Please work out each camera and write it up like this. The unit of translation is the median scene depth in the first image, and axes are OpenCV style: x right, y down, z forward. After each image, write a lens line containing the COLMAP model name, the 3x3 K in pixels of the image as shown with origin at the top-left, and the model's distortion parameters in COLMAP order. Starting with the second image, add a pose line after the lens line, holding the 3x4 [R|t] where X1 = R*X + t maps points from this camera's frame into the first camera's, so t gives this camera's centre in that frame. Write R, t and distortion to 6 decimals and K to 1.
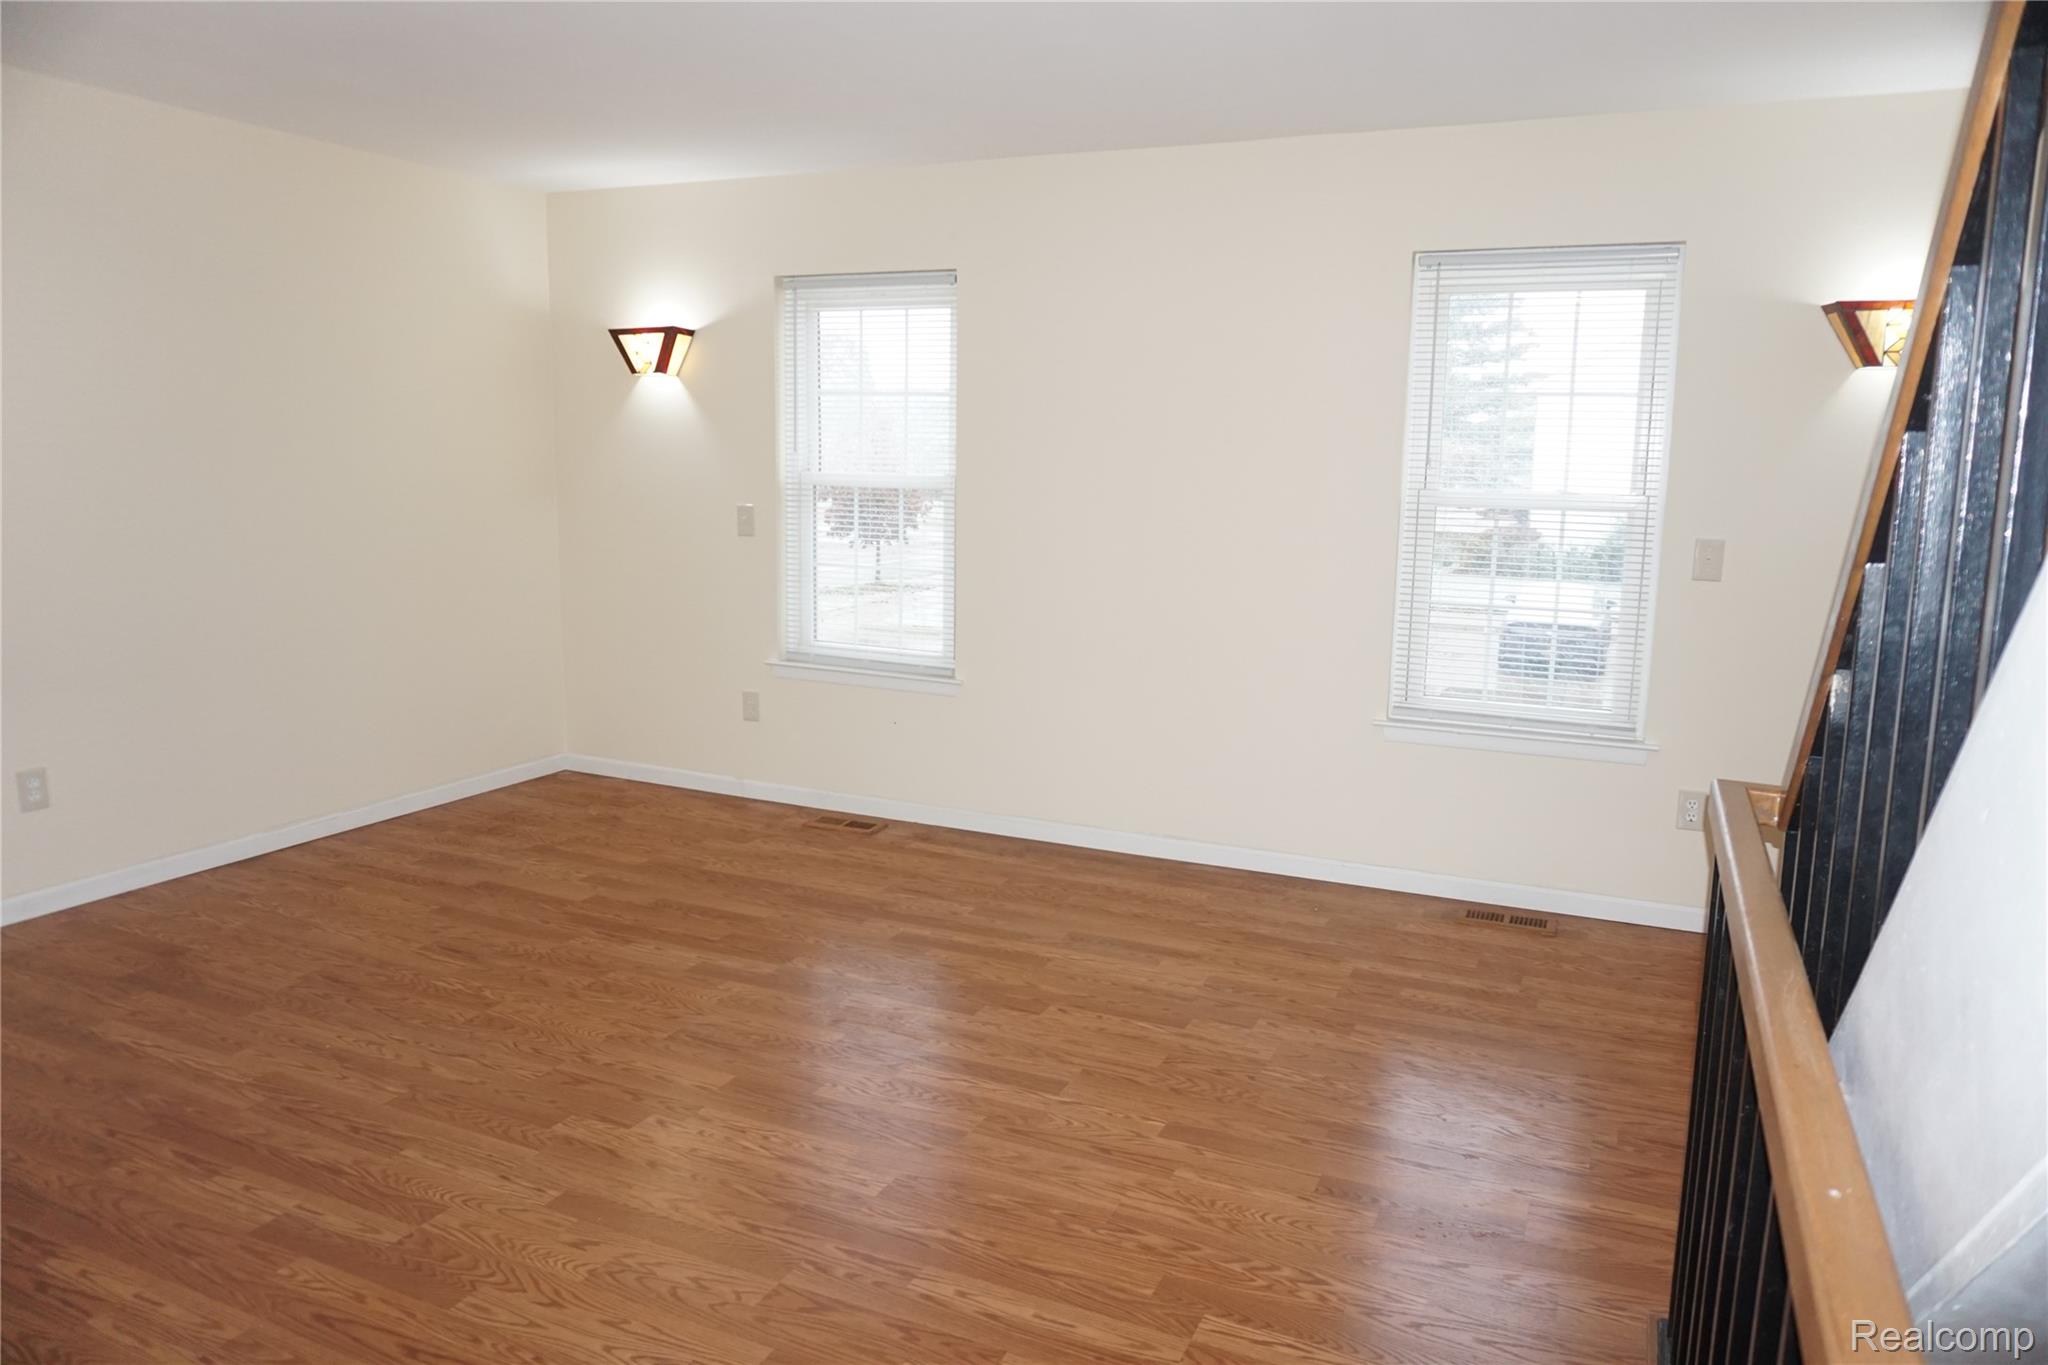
lens RADIAL K [[1365.3, 0, 1024.0], [0, 1365.3, 682.5], [0, 0, 1]] dist [-0.061257, 0.039433]
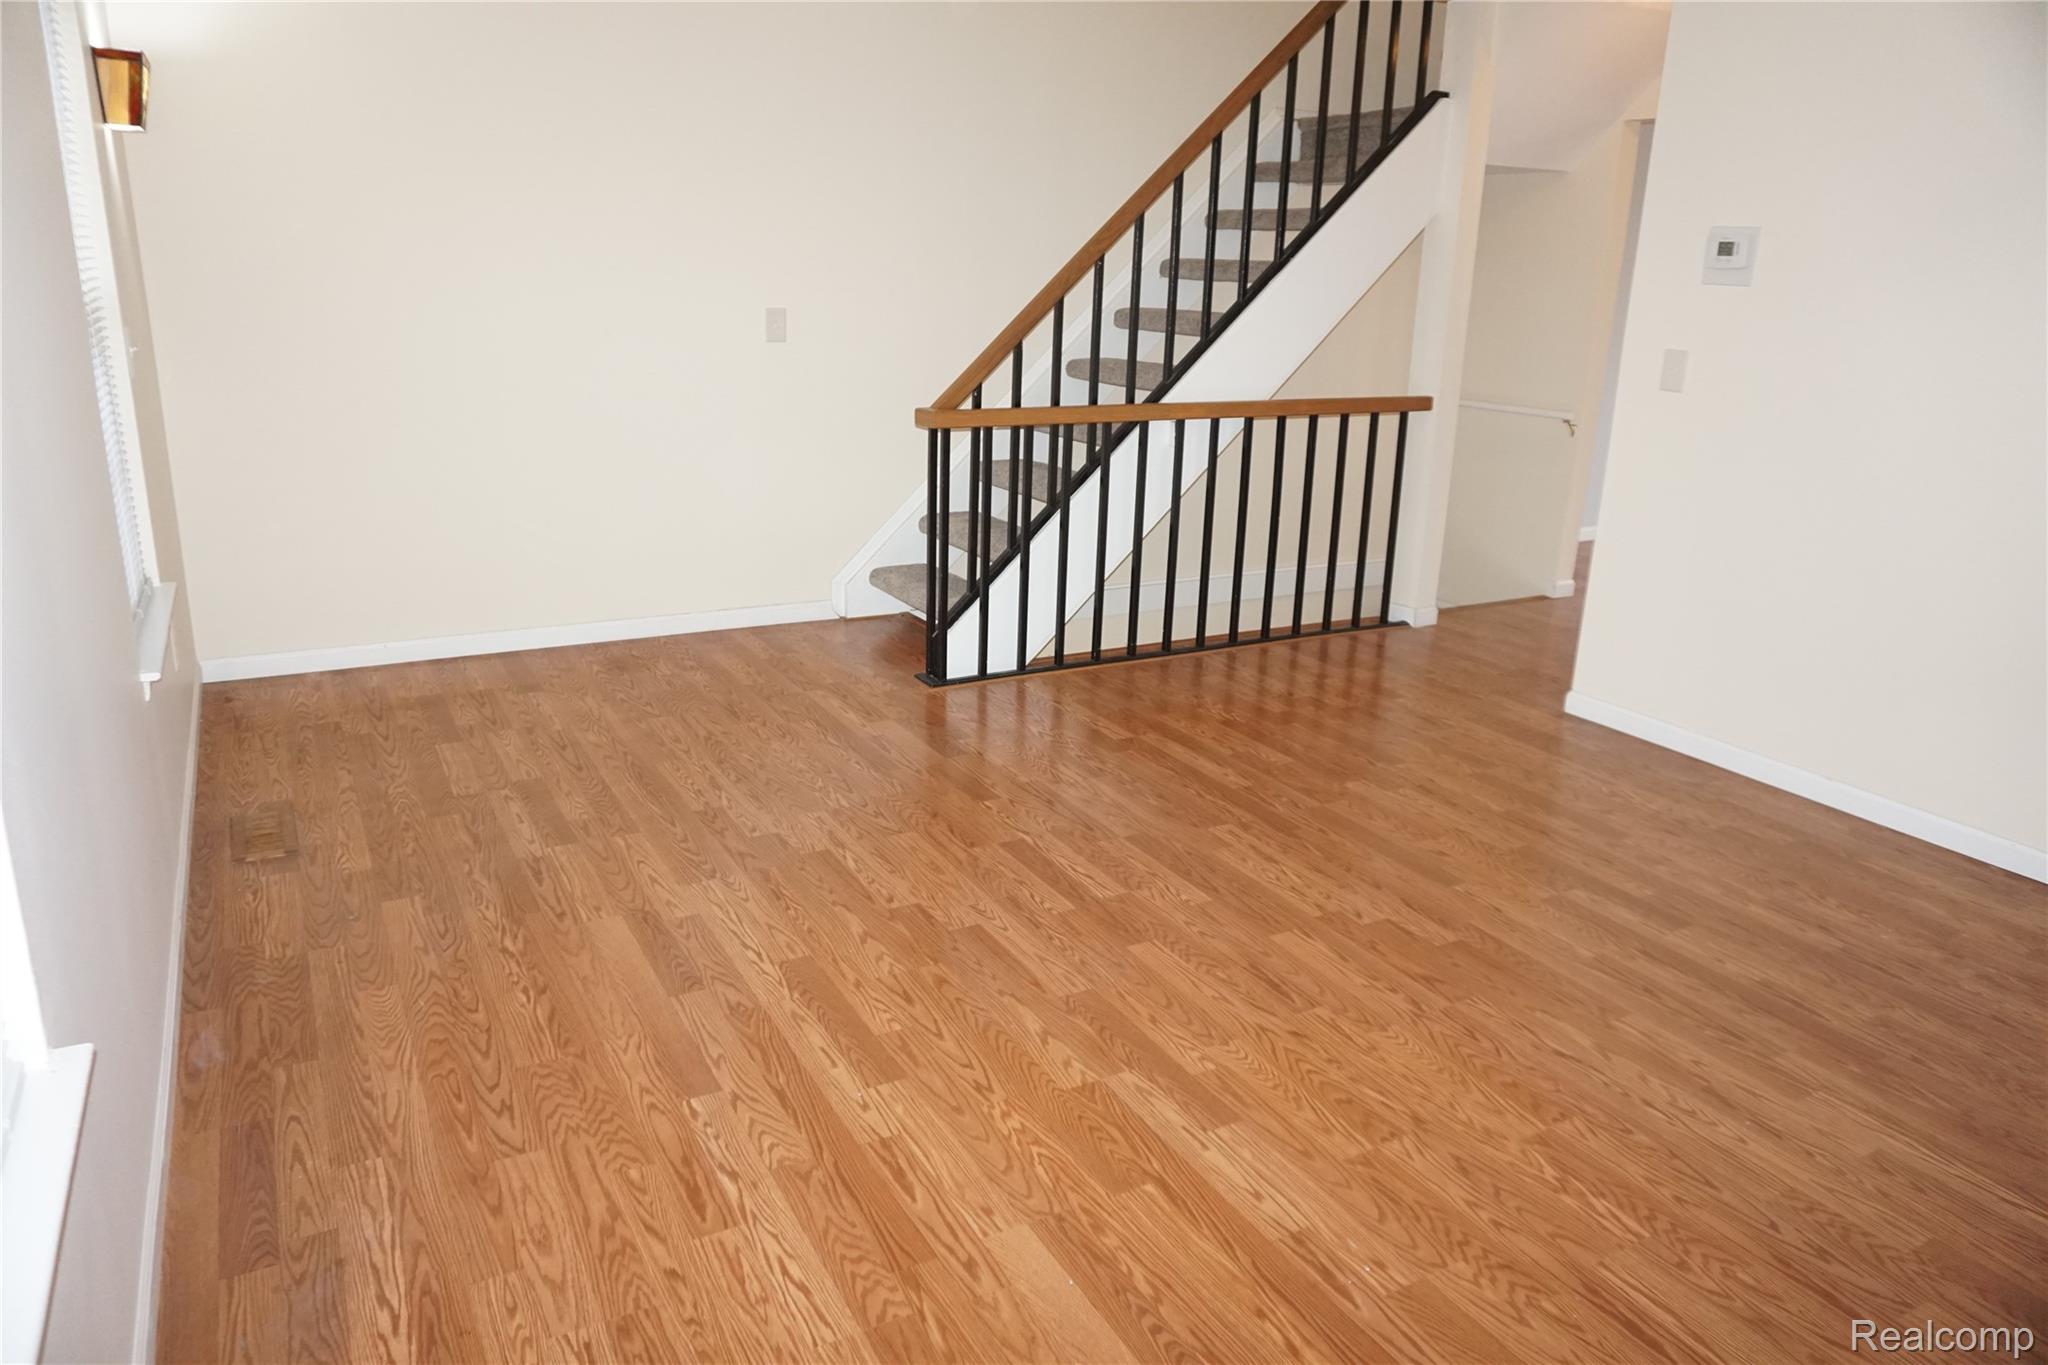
lens RADIAL K [[1365.3, 0, 1024.0], [0, 1365.3, 682.5], [0, 0, 1]] dist [-0.061257, 0.039433]
pose [[-0.801680, -0.218042, 0.556567, -0.553055], [0.052305, 0.901939, 0.428685, -0.288771], [-0.595461, 0.372779, -0.711662, 1.666791]]
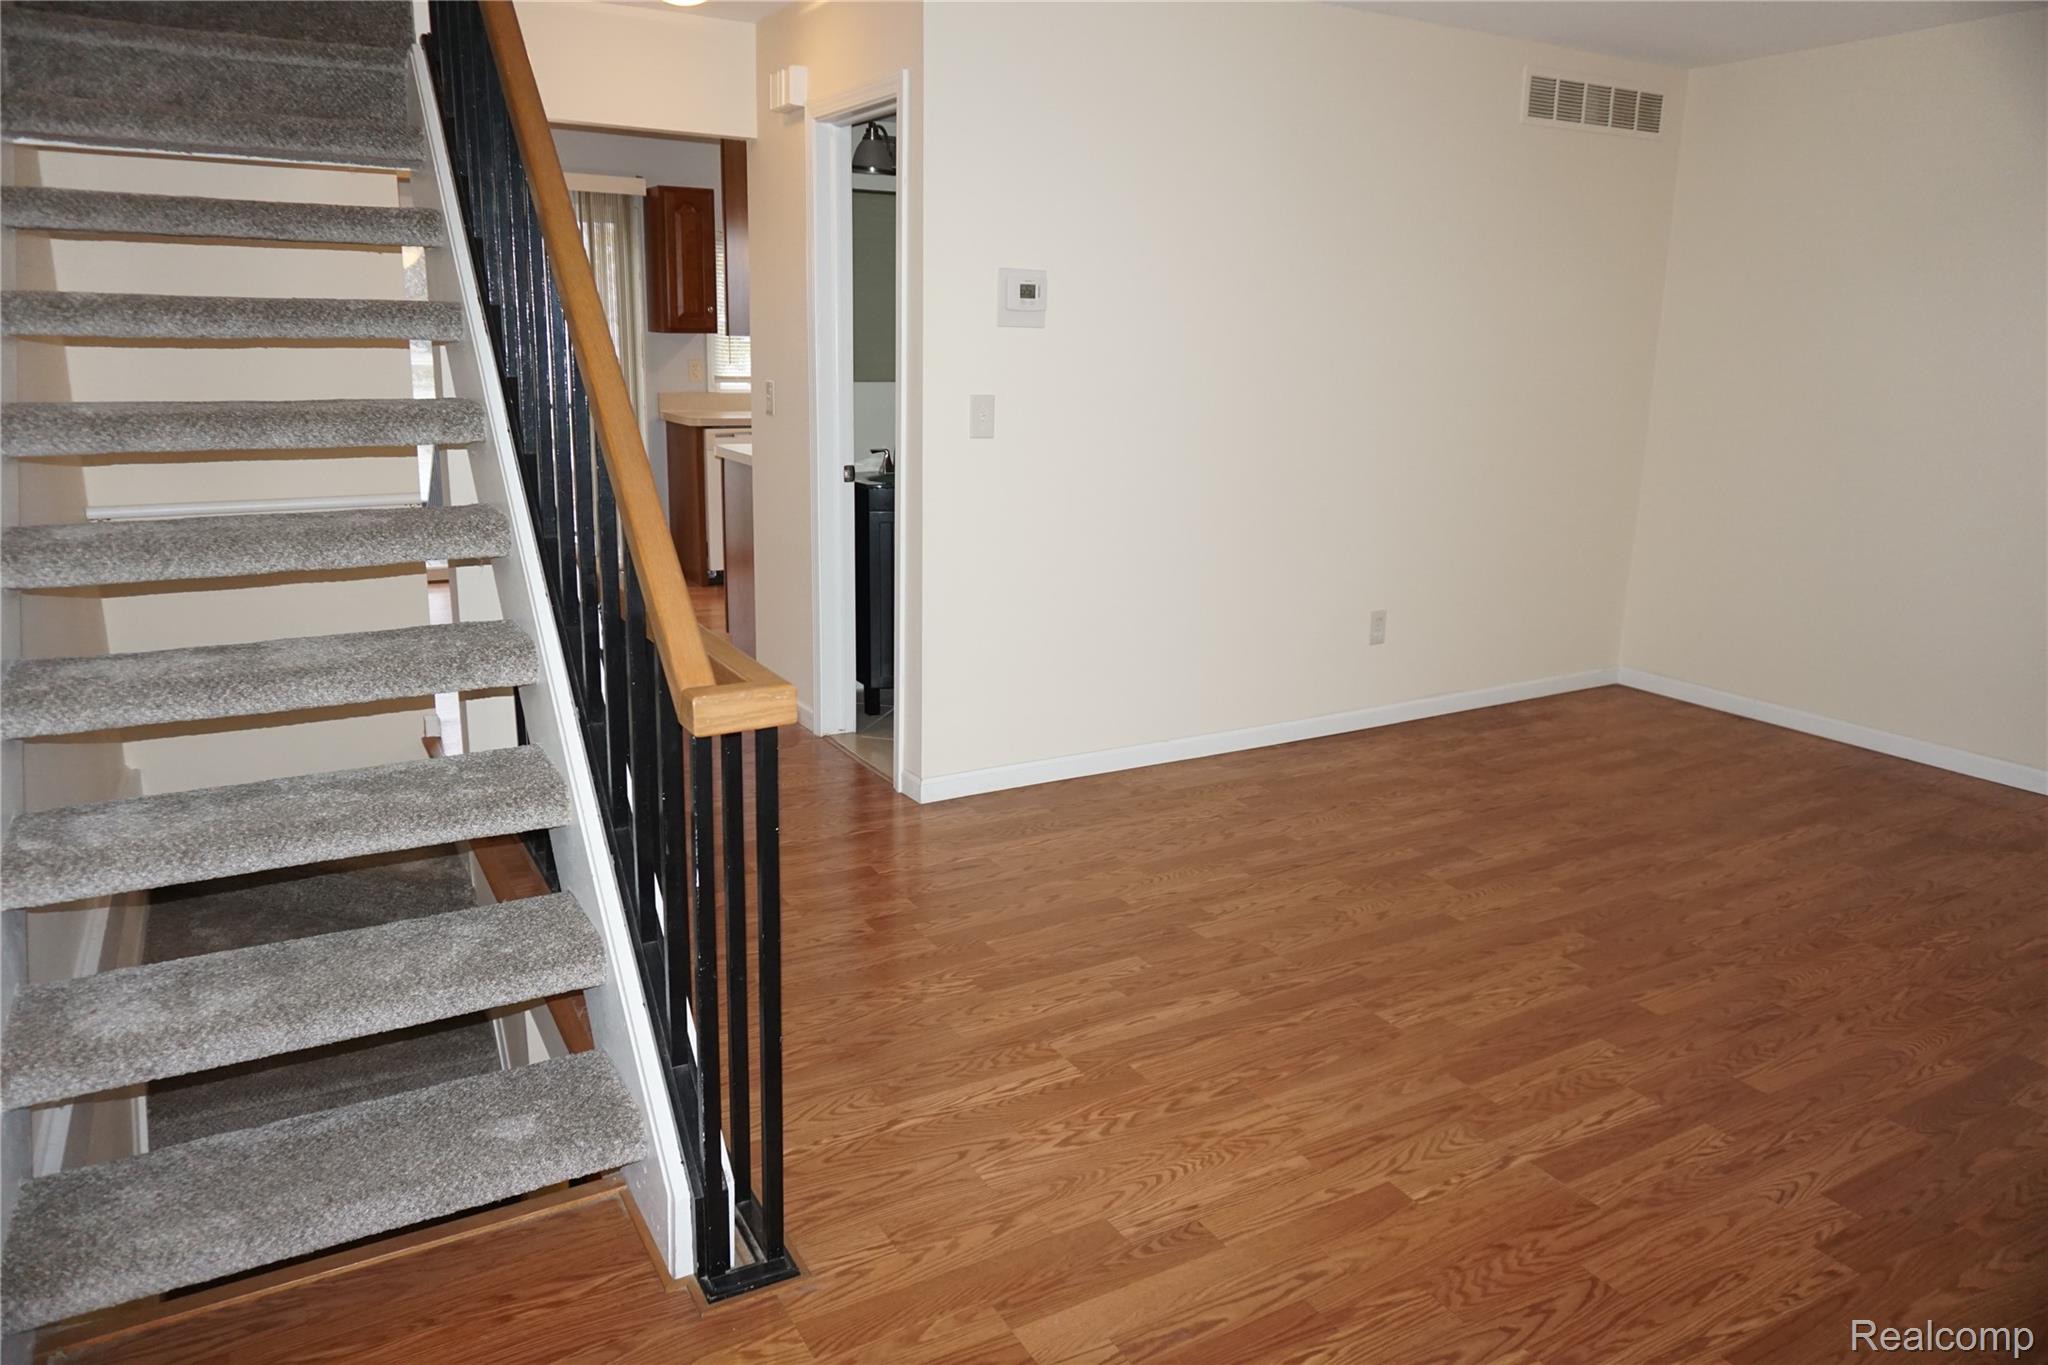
lens RADIAL K [[1365.3, 0, 1024.0], [0, 1365.3, 682.5], [0, 0, 1]] dist [-0.061257, 0.039433]
pose [[-0.586336, 0.173153, -0.791345, 0.726833], [-0.158422, 0.933515, 0.321641, -0.153741], [0.794426, 0.313956, -0.519922, 1.025011]]
